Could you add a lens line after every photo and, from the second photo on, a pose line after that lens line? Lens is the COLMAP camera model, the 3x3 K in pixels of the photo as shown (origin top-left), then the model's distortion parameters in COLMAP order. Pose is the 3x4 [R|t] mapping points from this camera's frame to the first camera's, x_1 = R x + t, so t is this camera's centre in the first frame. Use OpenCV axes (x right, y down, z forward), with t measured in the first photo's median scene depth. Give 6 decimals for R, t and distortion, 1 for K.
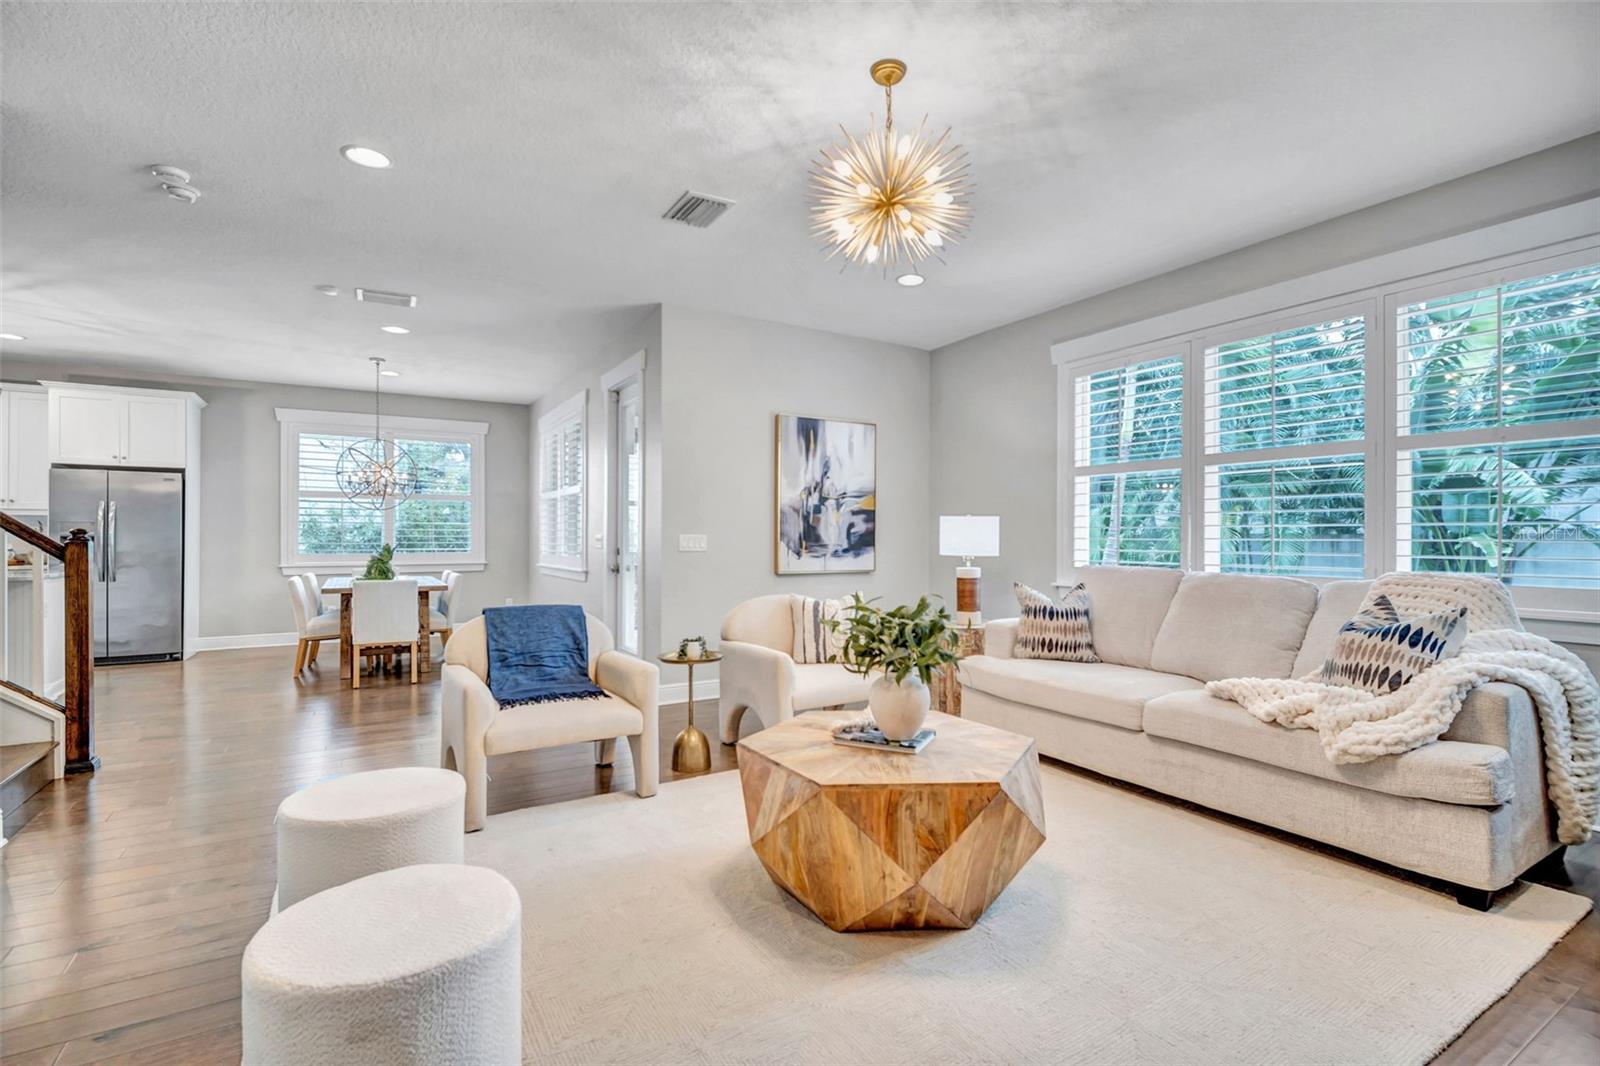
lens RADIAL K [[741.2, 0, 811.5], [0, 741.2, 544.3], [0, 0, 1]] dist [0.003172, -0.008005]
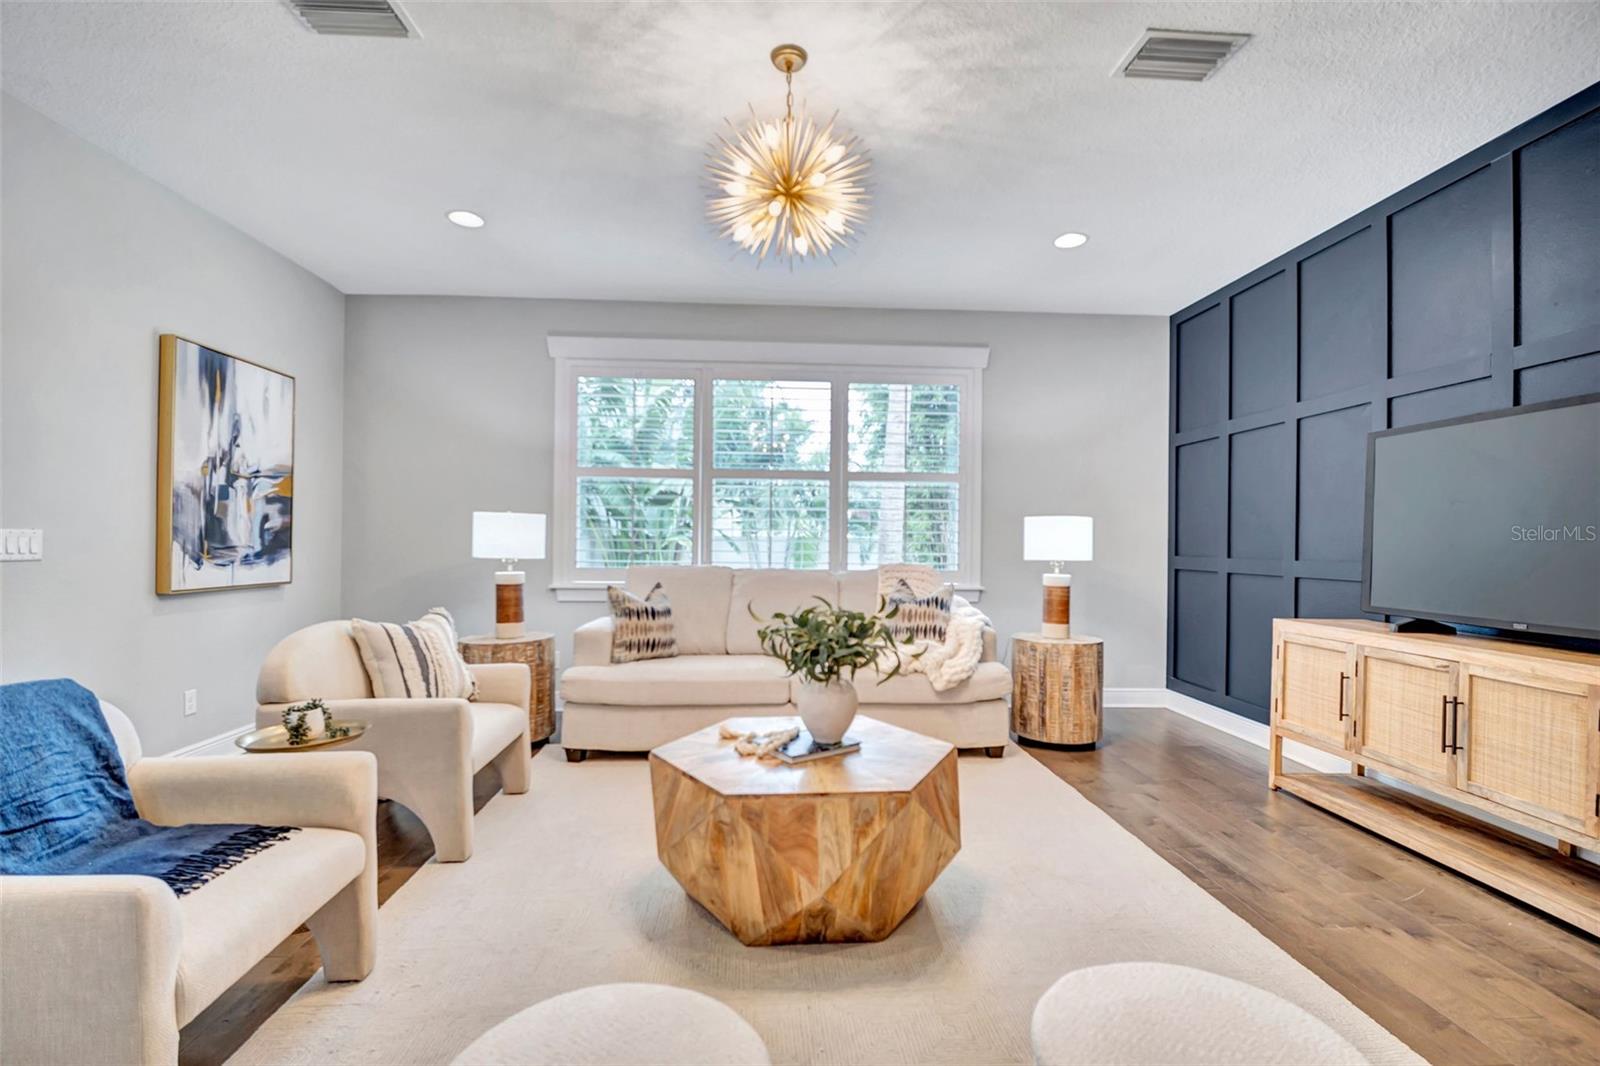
lens RADIAL K [[739.5, 0, 809.3], [0, 739.5, 537.0], [0, 0, 1]] dist [0.002983, -0.009072]
pose [[0.463804, 0.006641, 0.885913, -0.344010], [0.001636, 0.999964, -0.008353, -0.001565], [-0.885936, 0.005323, 0.463777, 0.248186]]
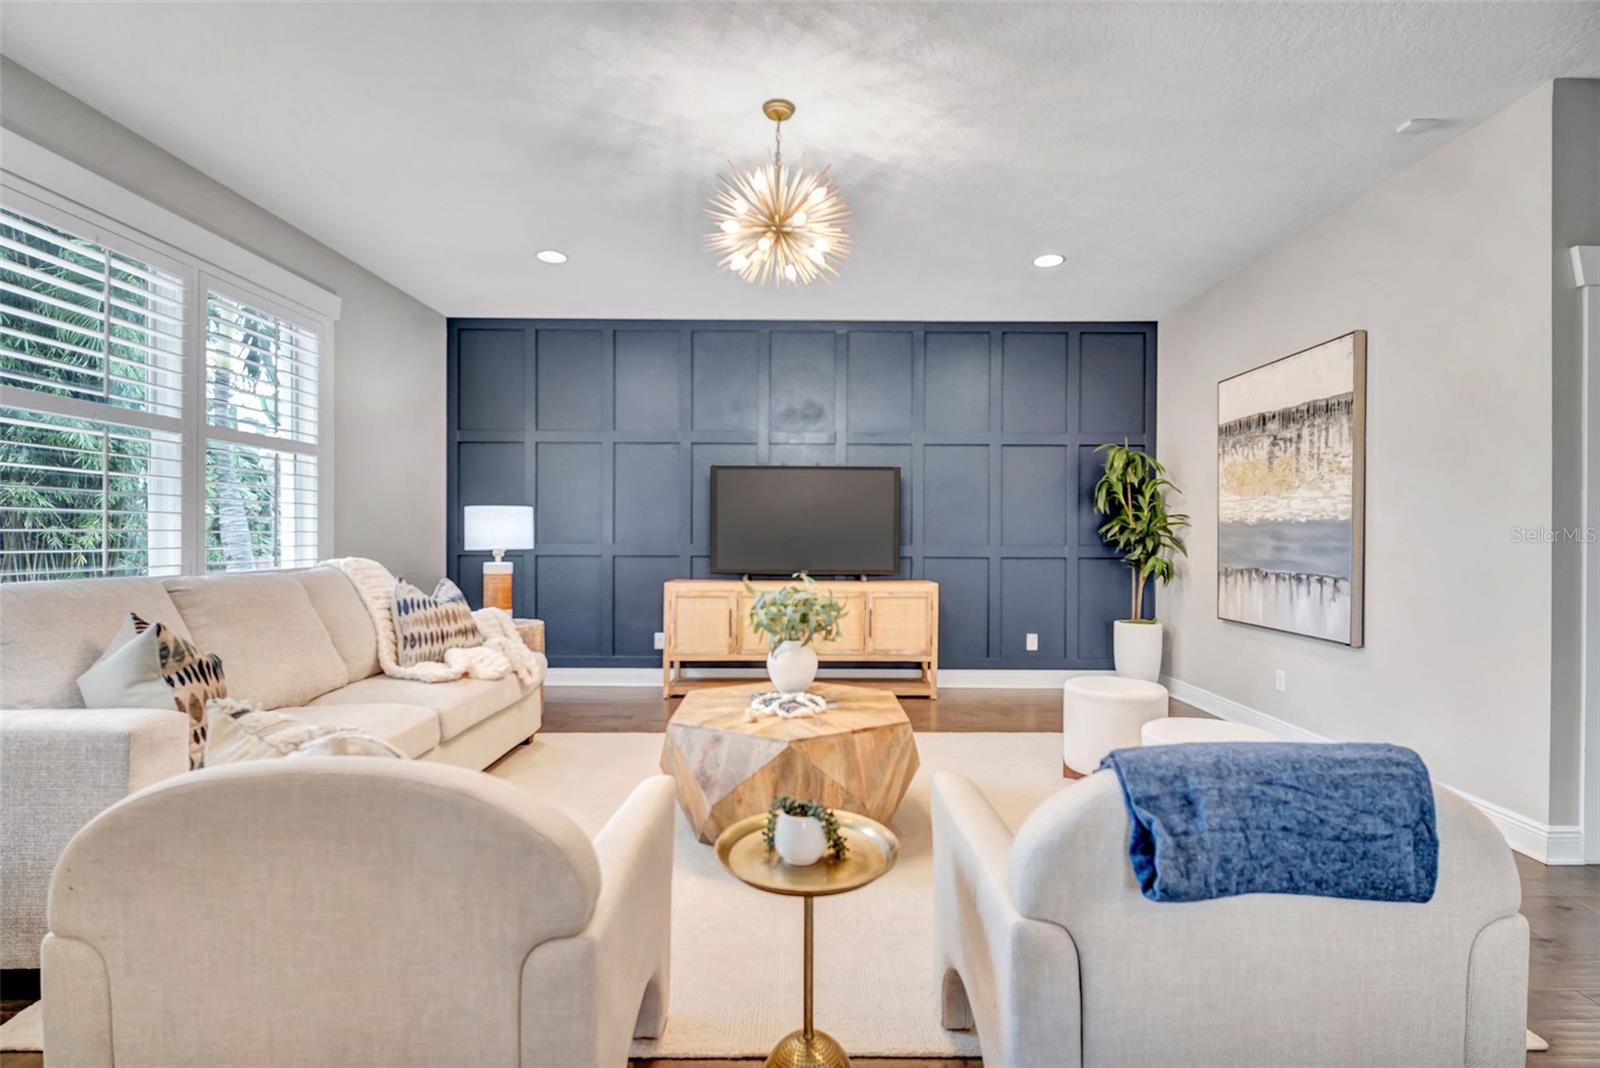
lens RADIAL K [[750.5, 0, 810.5], [0, 750.5, 537.8], [0, 0, 1]] dist [0.002419, -0.009357]
pose [[-0.855102, -0.008579, 0.518389, -0.244571], [-0.001258, 0.999894, 0.014473, -0.007277], [-0.518459, 0.011724, -0.855022, 0.905212]]
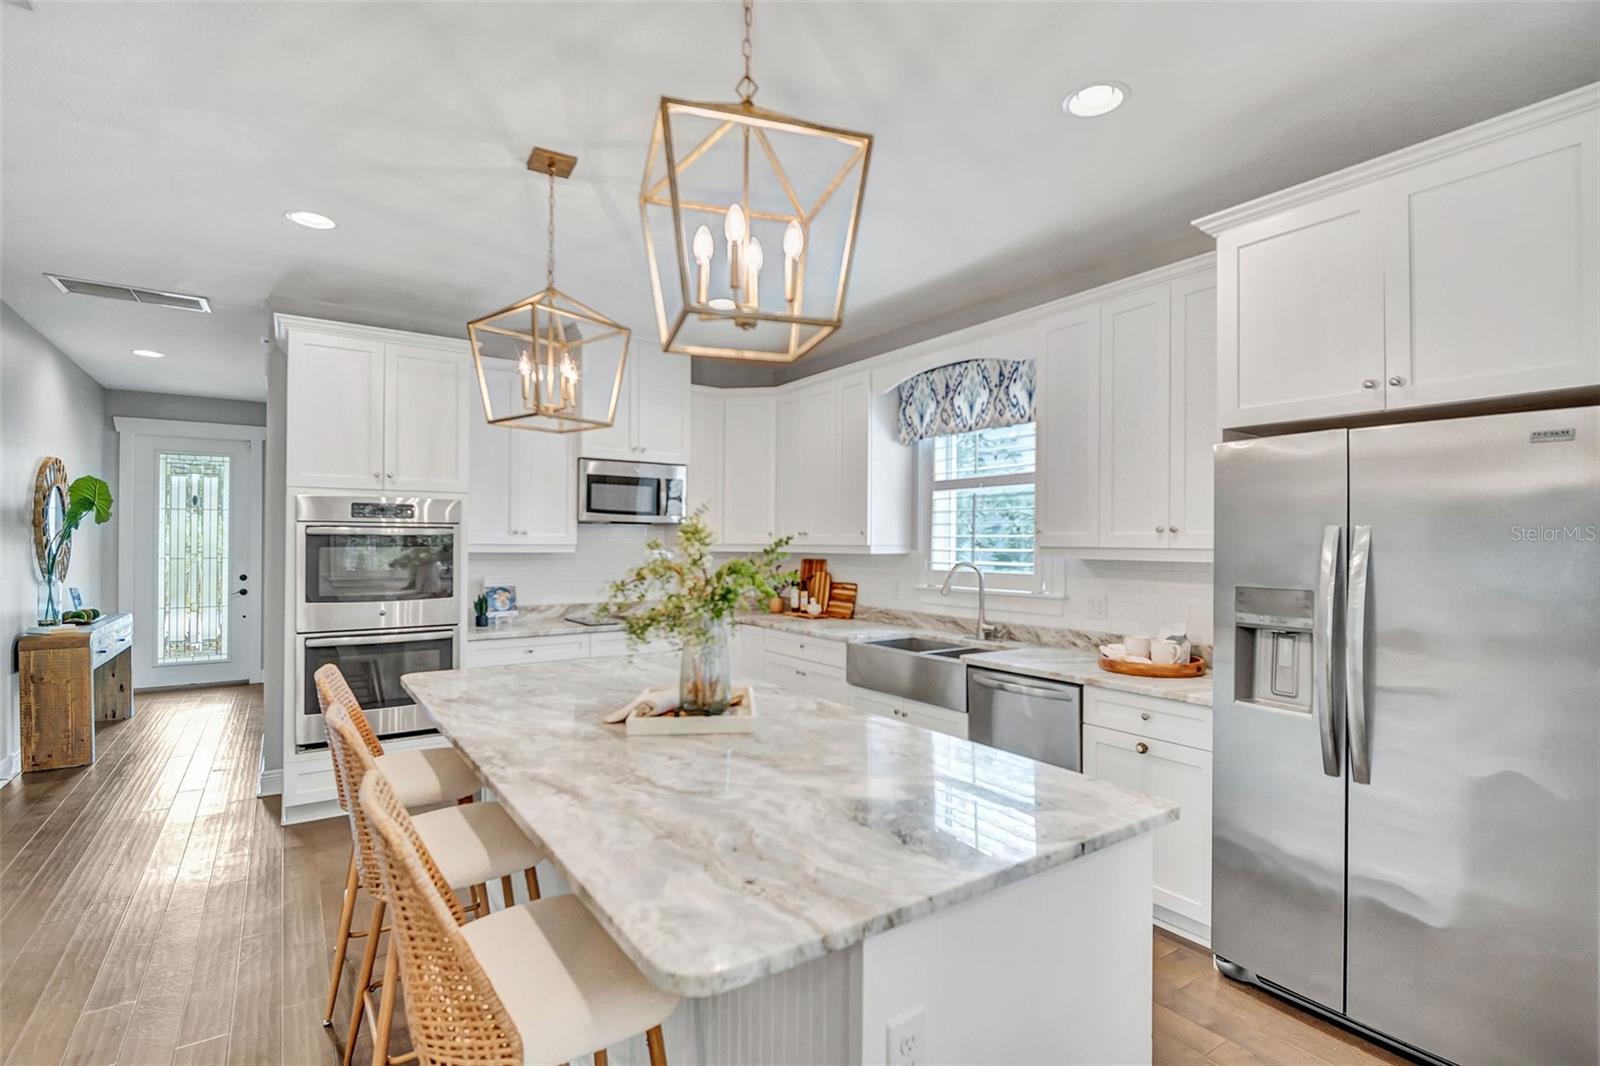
lens RADIAL K [[754.0, 0, 809.1], [0, 754.0, 536.9], [0, 0, 1]] dist [0.000893, -0.007879]
pose [[0.057081, -0.009686, -0.998323, -0.759690], [-0.015466, 0.999824, -0.010585, -0.054886], [0.998250, 0.016044, 0.056921, 0.887271]]
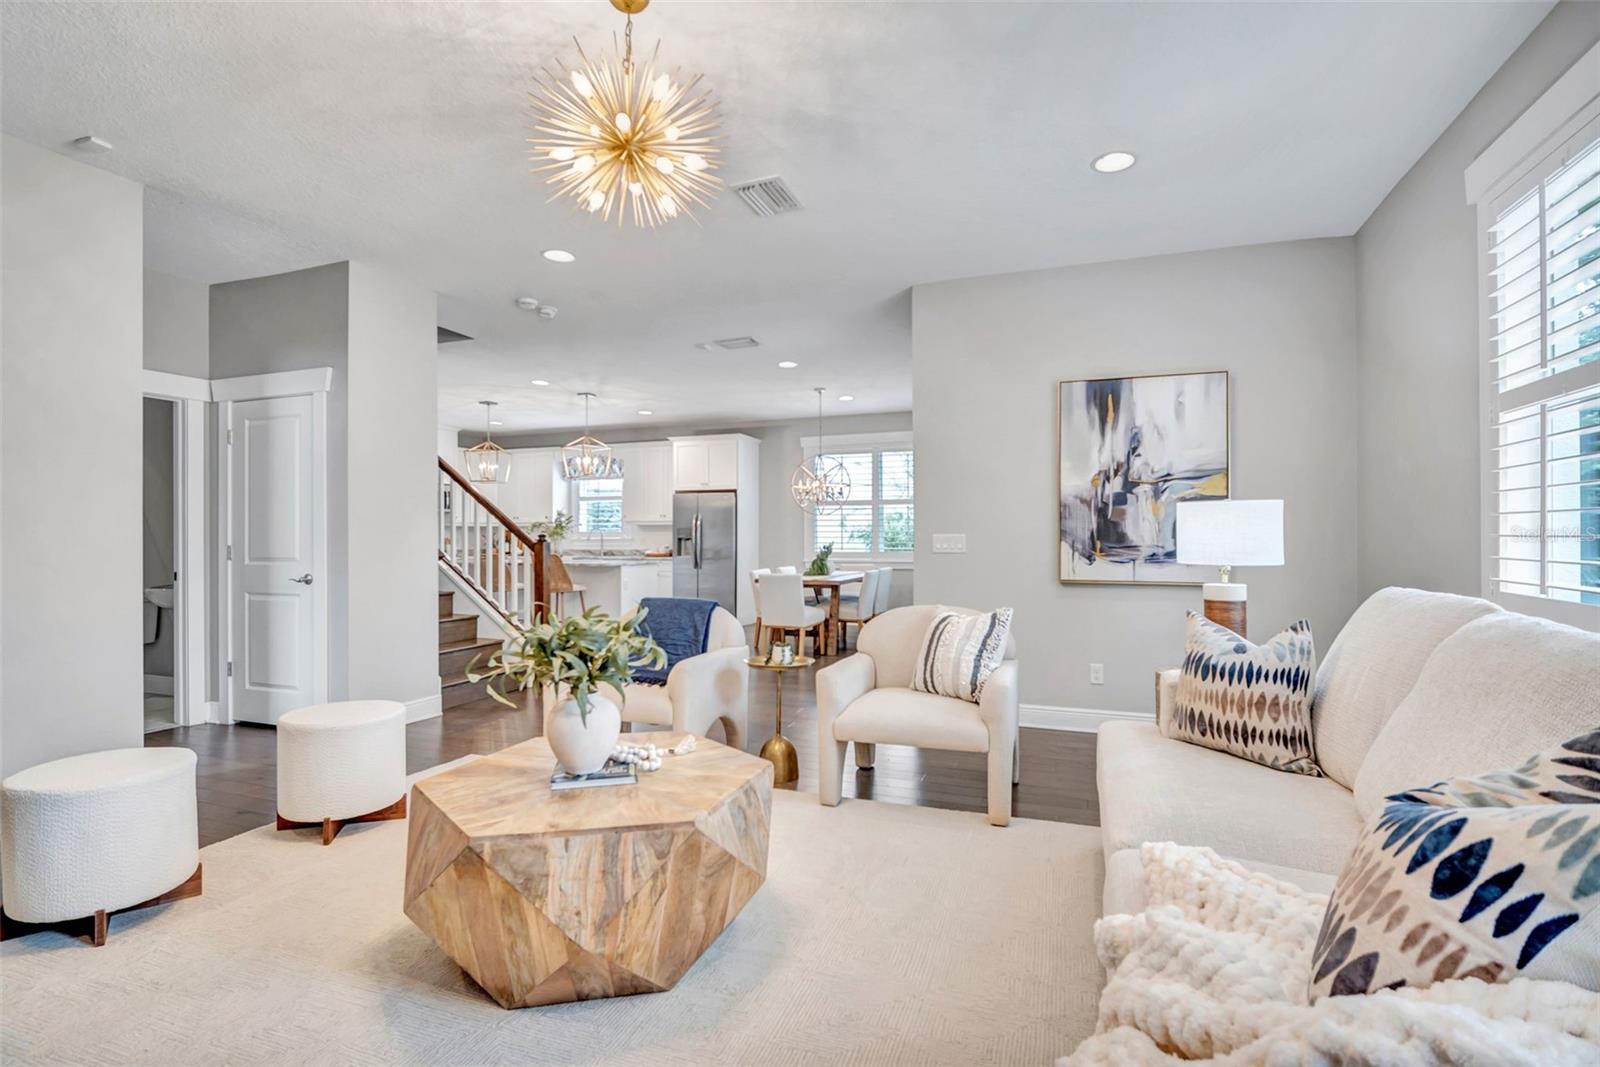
lens RADIAL K [[750.5, 0, 810.5], [0, 750.5, 537.3], [0, 0, 1]] dist [0.002419, -0.009357]
pose [[0.620905, -0.004641, -0.783872, 0.426322], [-0.002774, 0.999963, -0.008118, -0.001203], [0.783881, 0.007215, 0.620870, 0.292935]]
